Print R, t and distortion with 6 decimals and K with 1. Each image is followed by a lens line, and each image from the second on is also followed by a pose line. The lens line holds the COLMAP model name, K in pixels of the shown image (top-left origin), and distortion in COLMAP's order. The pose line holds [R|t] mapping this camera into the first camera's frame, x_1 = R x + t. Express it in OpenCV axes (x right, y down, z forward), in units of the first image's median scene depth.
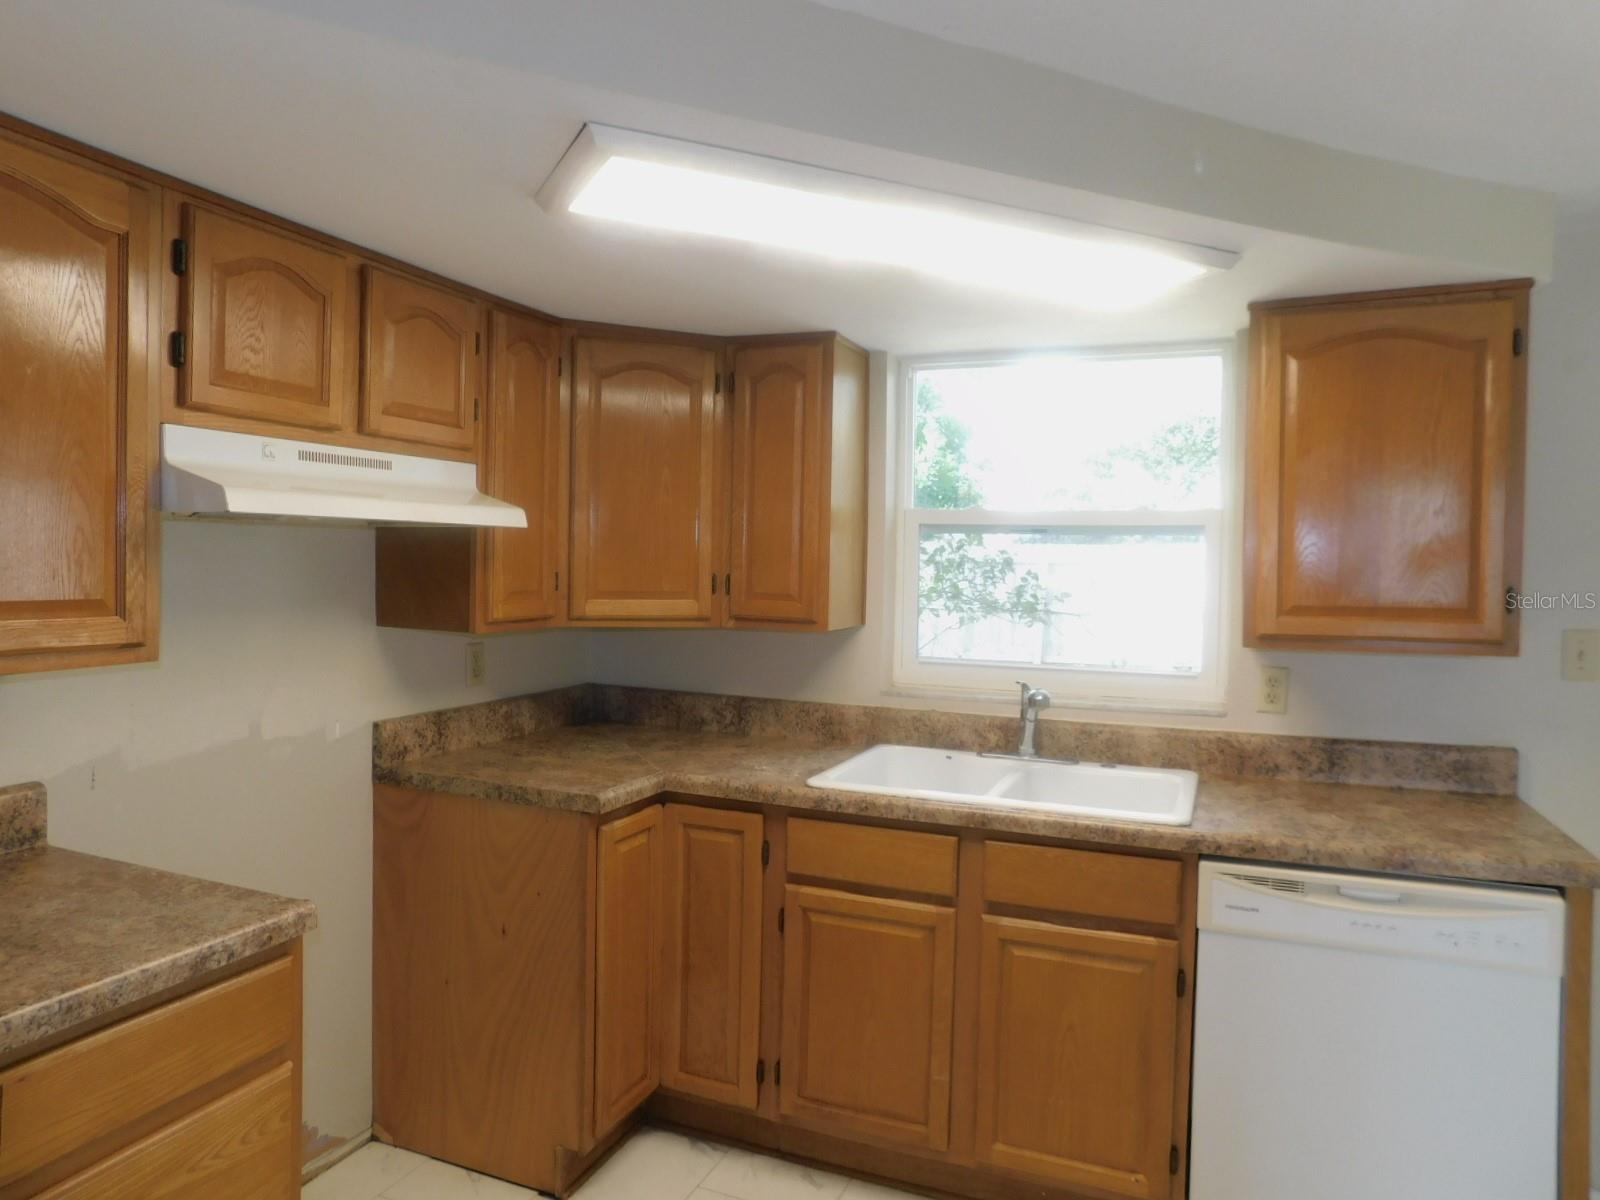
lens RADIAL K [[1063.2, 0, 797.6], [0, 1063.2, 587.1], [0, 0, 1]] dist [-0.074743, 0.070346]
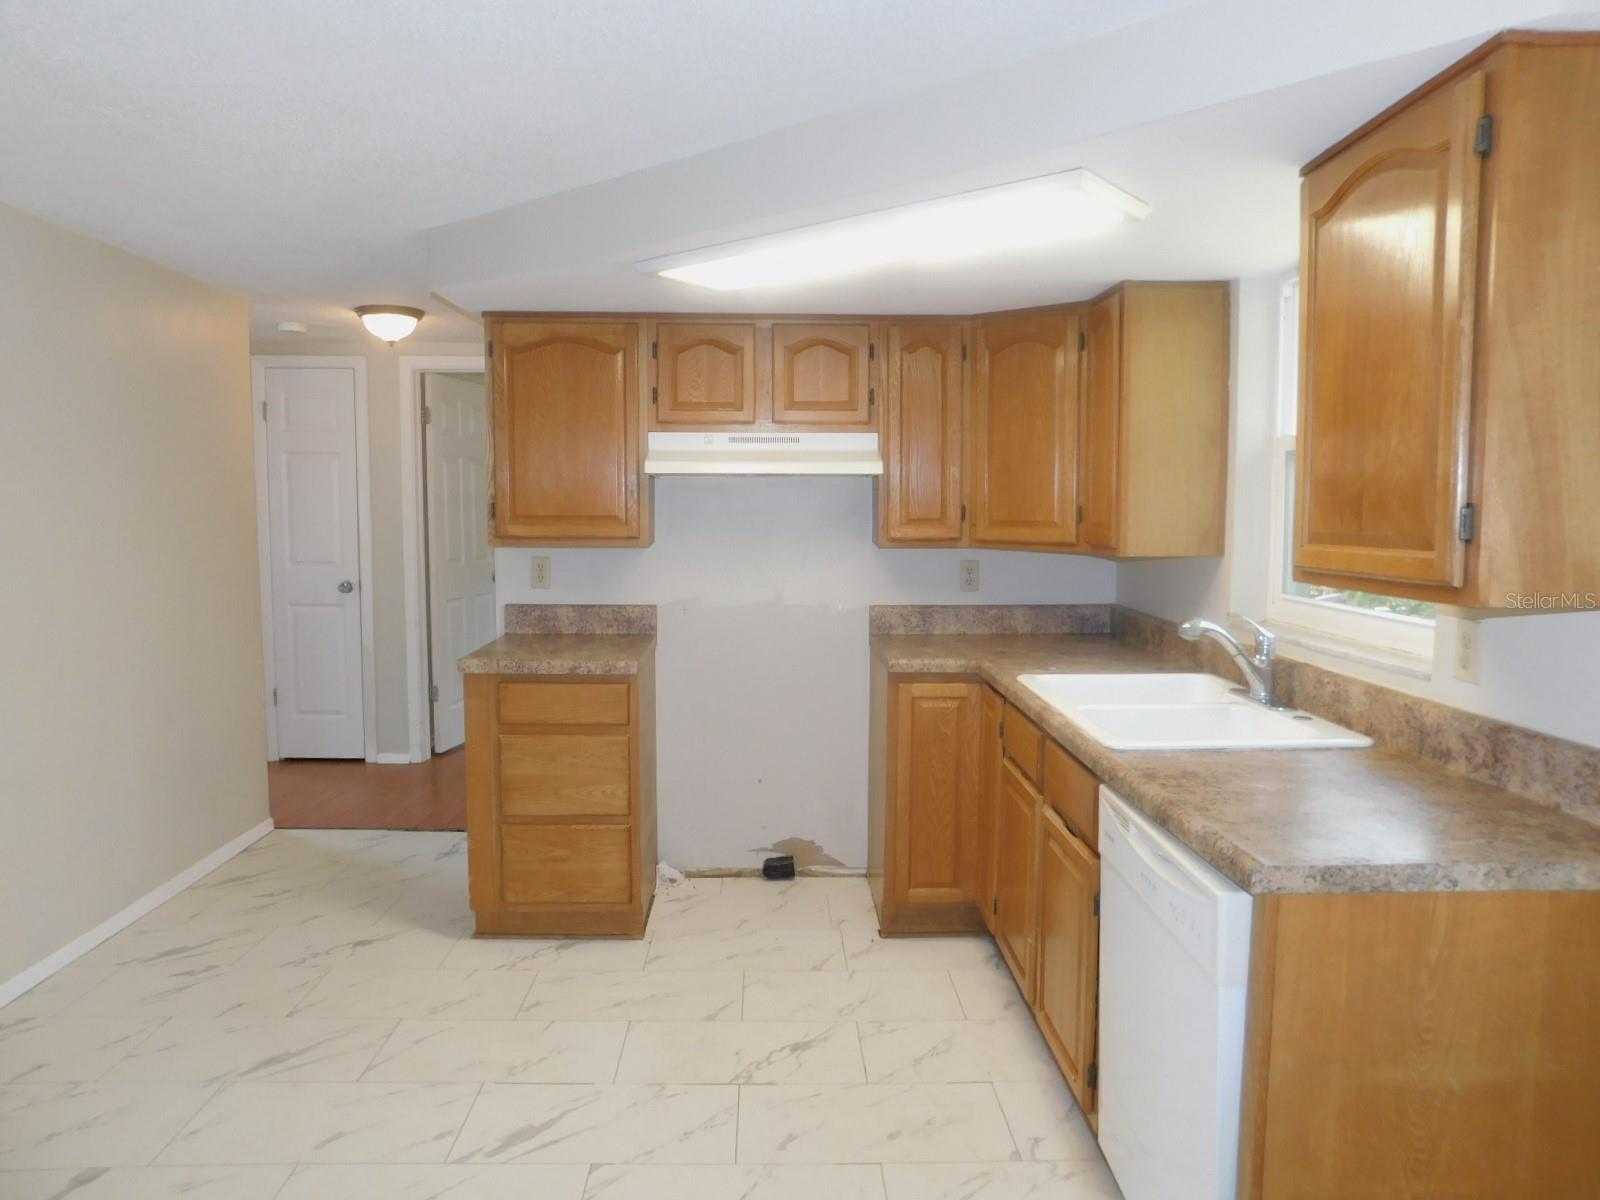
lens RADIAL K [[1063.2, 0, 797.6], [0, 1063.2, 587.1], [0, 0, 1]] dist [-0.074743, 0.070346]
pose [[0.398271, 0.053384, -0.915713, 0.976414], [-0.019038, 0.998571, 0.049935, 0.026899], [0.917070, -0.002454, 0.398719, 0.287795]]
